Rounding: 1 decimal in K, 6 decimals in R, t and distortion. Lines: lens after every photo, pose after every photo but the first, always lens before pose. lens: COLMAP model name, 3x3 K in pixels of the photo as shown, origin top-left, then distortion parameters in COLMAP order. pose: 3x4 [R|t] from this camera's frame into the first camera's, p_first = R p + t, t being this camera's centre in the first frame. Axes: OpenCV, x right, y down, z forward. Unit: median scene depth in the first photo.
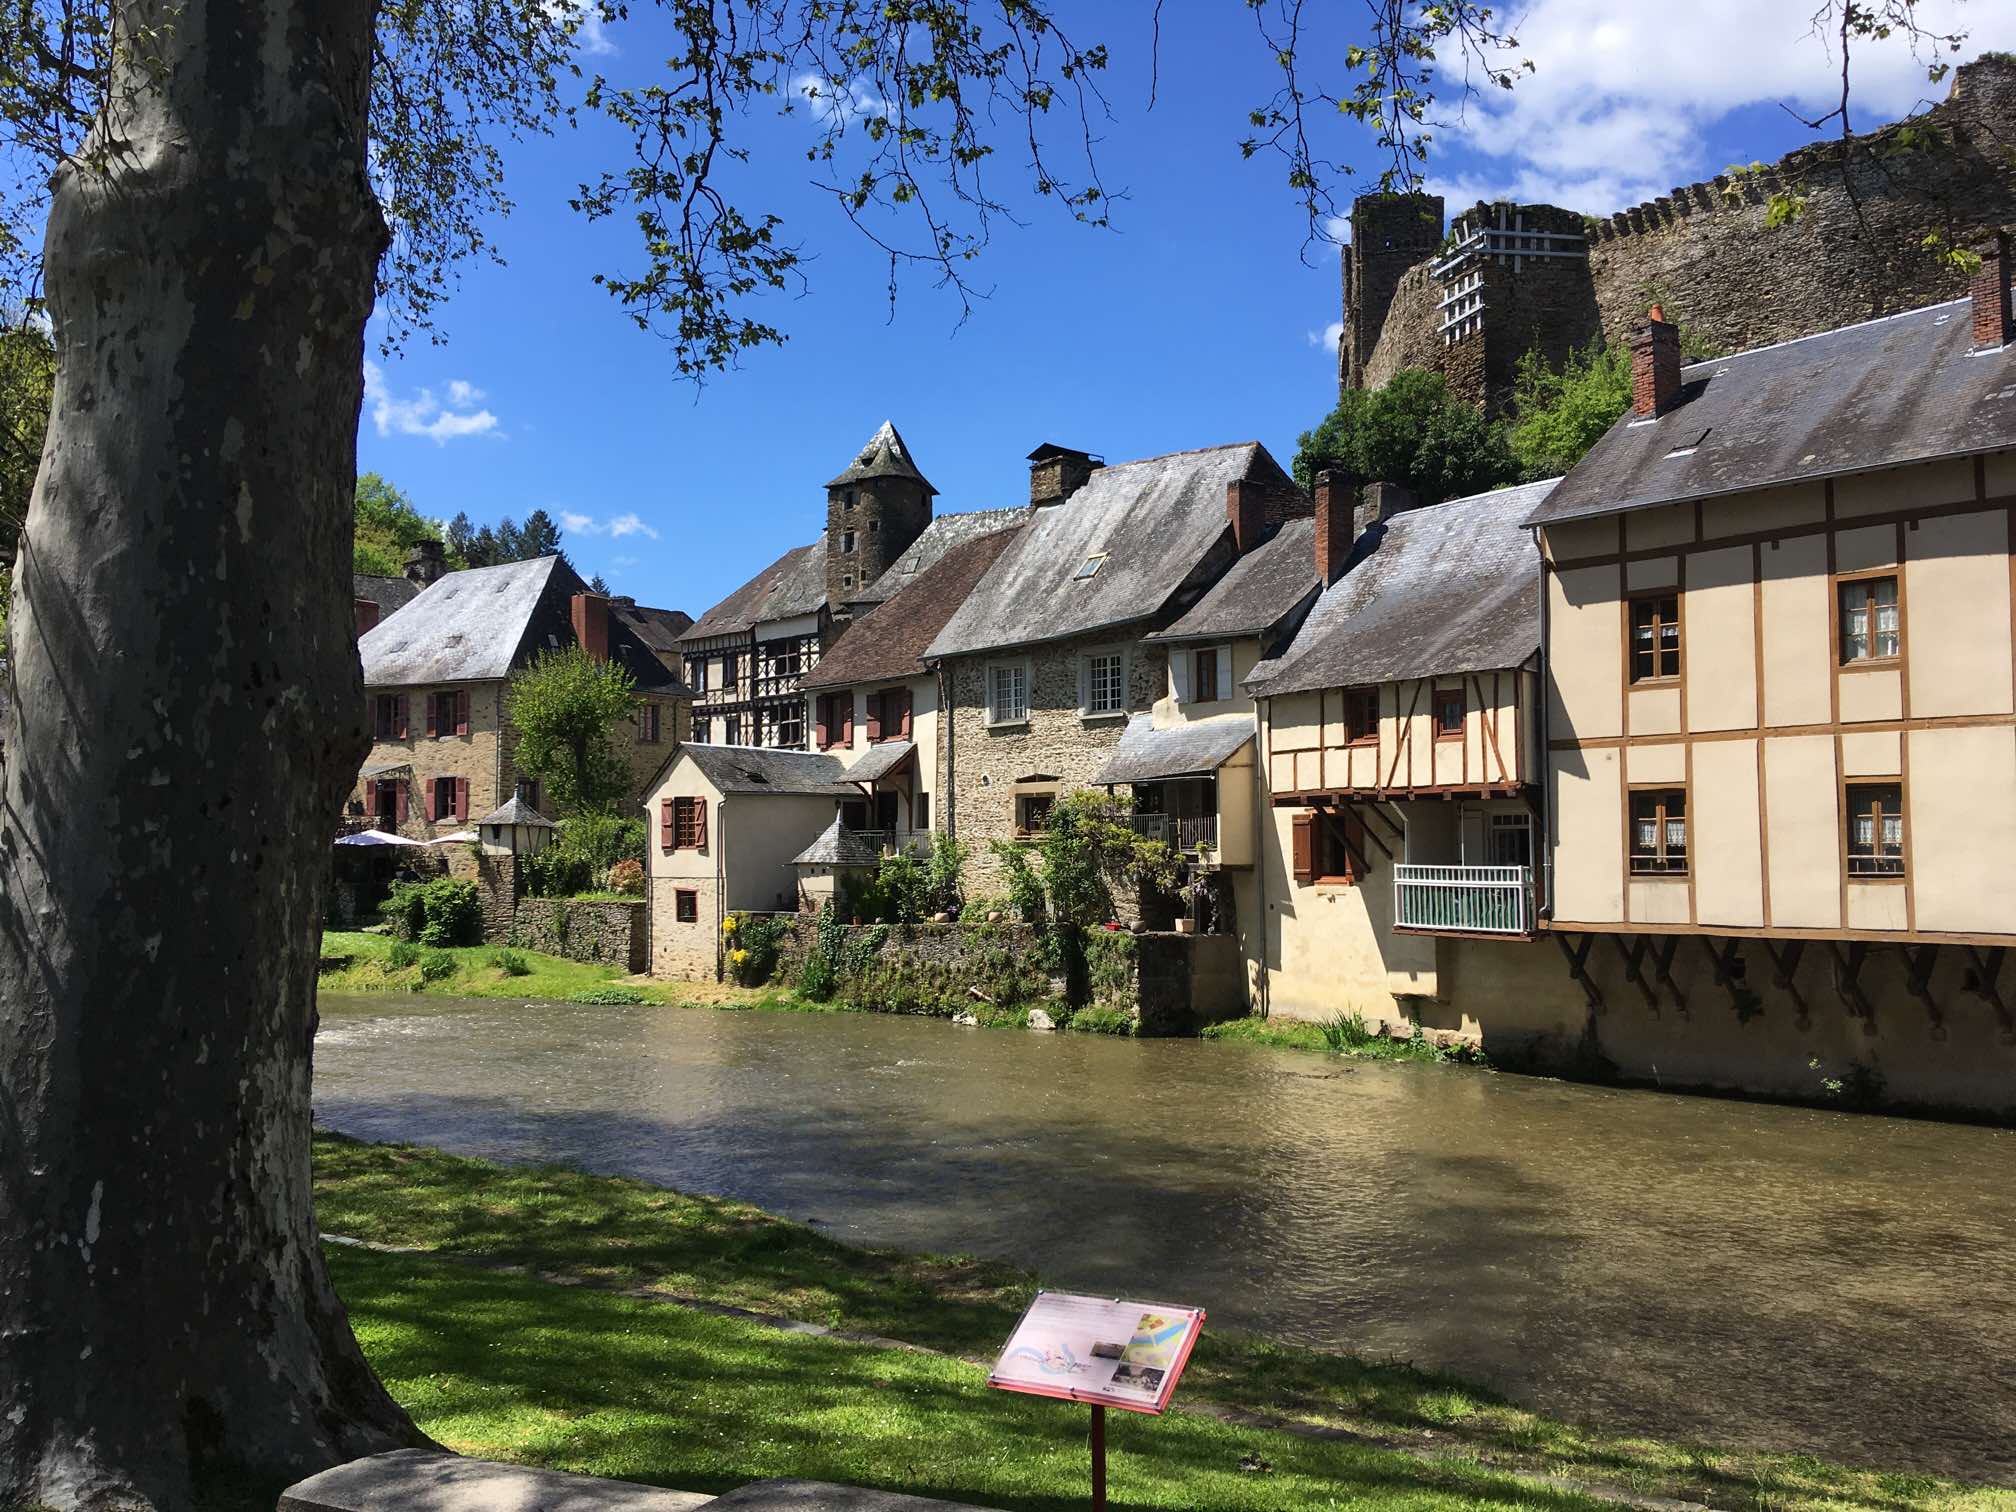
lens RADIAL K [[1732.9, 0, 1008.0], [0, 1732.9, 756.0], [0, 0, 1]] dist [0.125411, -0.177036]
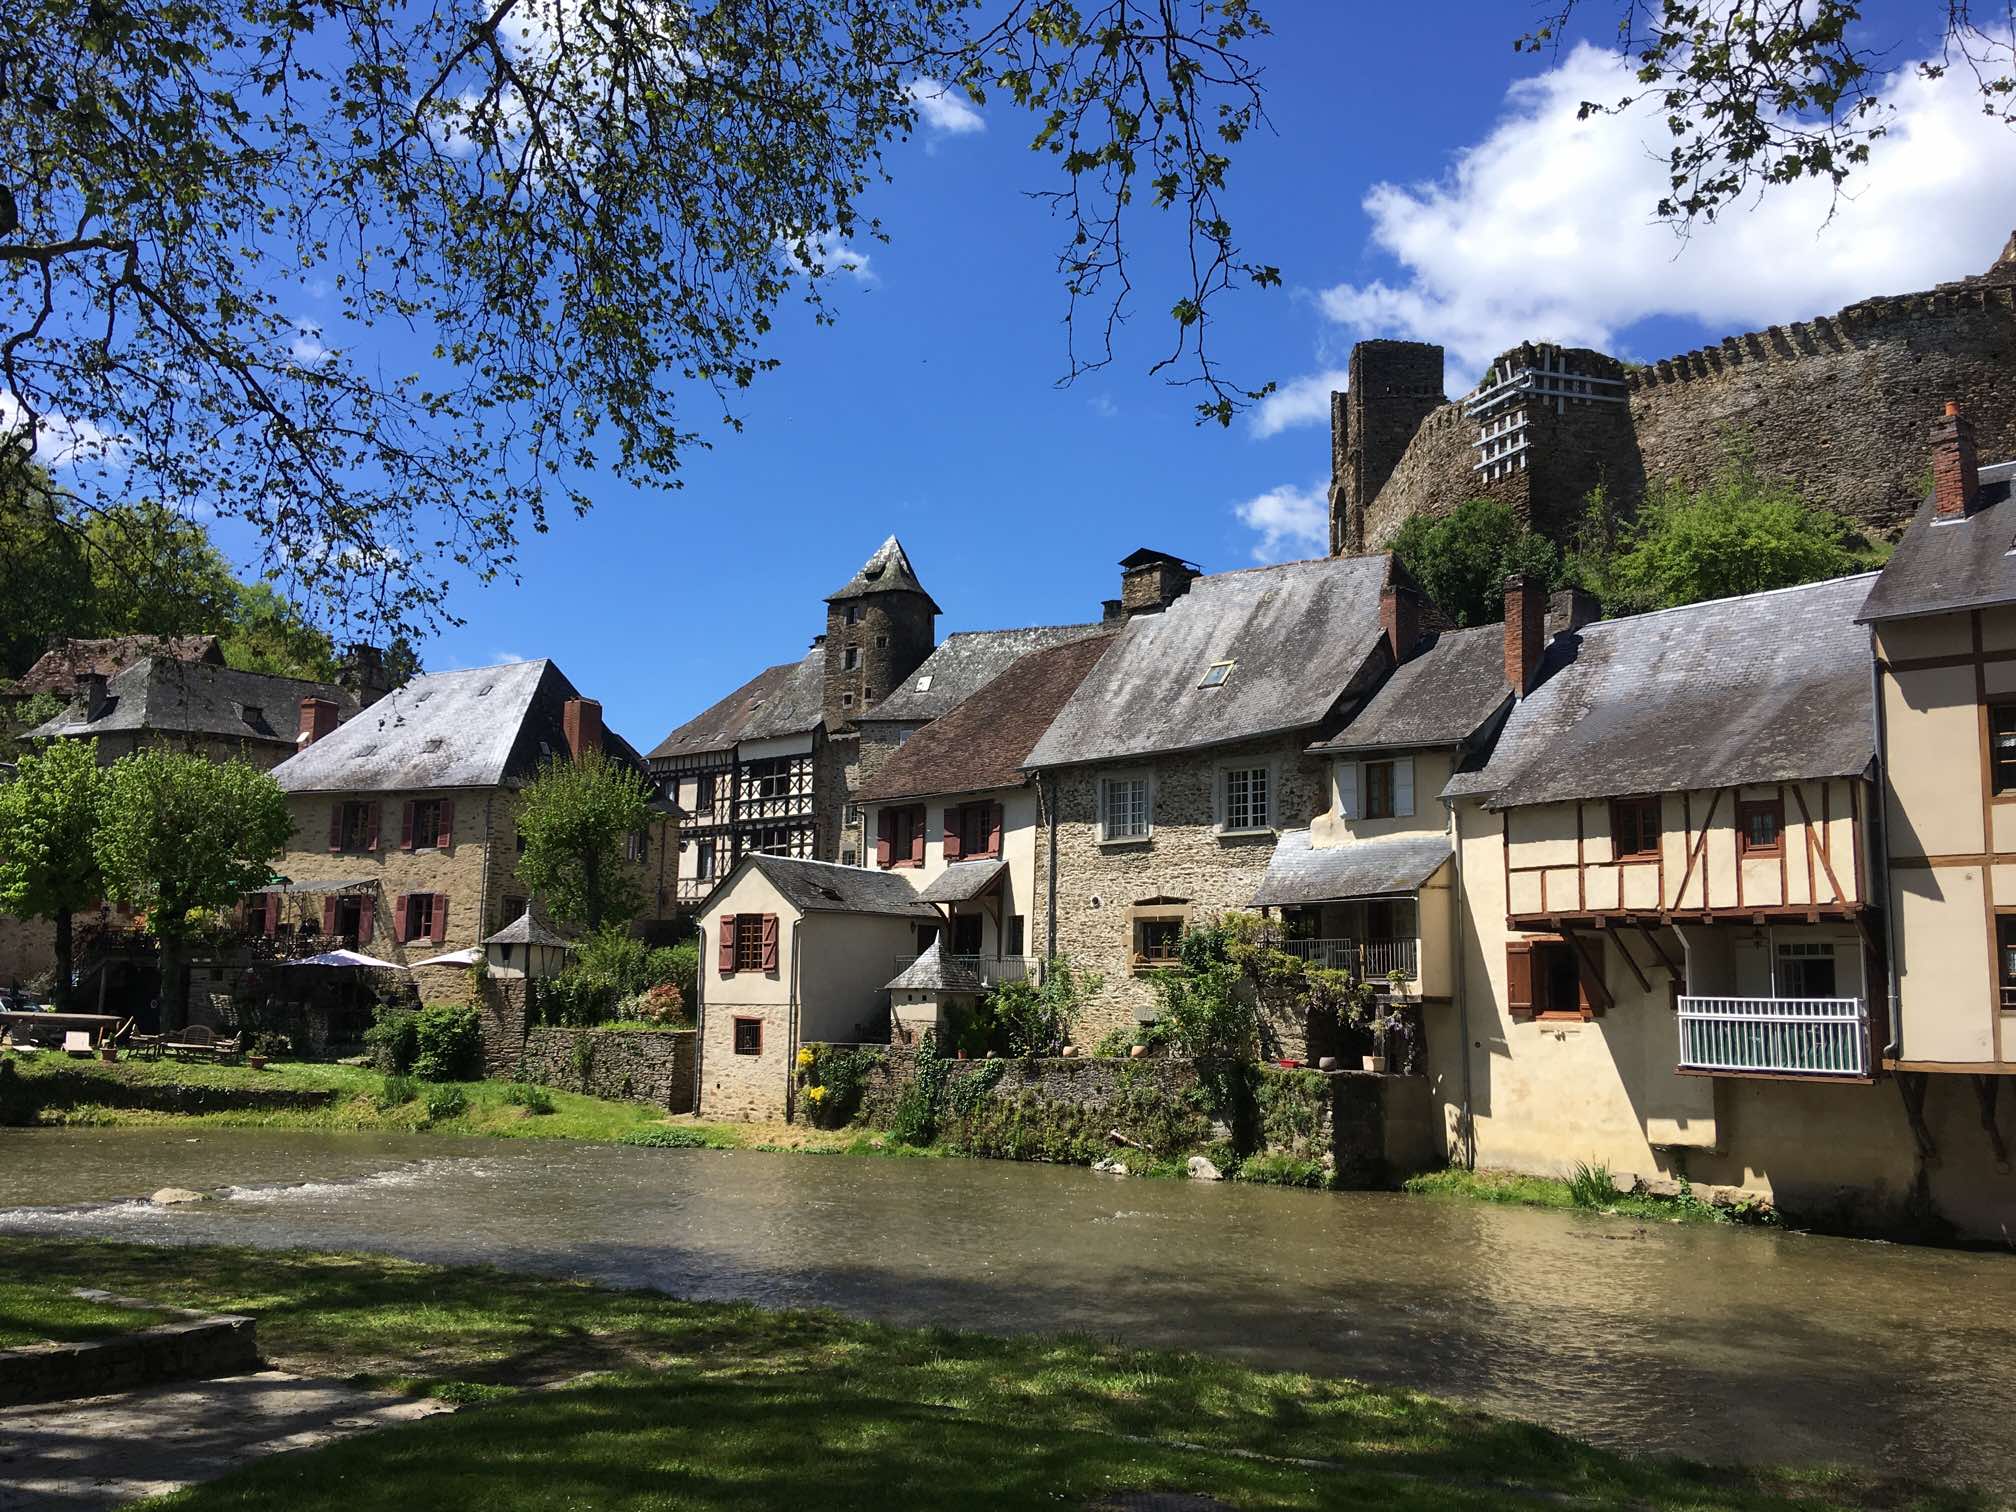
lens RADIAL K [[1732.9, 0, 1008.0], [0, 1732.9, 756.0], [0, 0, 1]] dist [0.125411, -0.177036]
pose [[0.994746, 0.034759, 0.096292, -0.148561], [-0.025971, 0.995507, -0.091062, 0.021587], [-0.099024, 0.088083, 0.991179, 0.089247]]
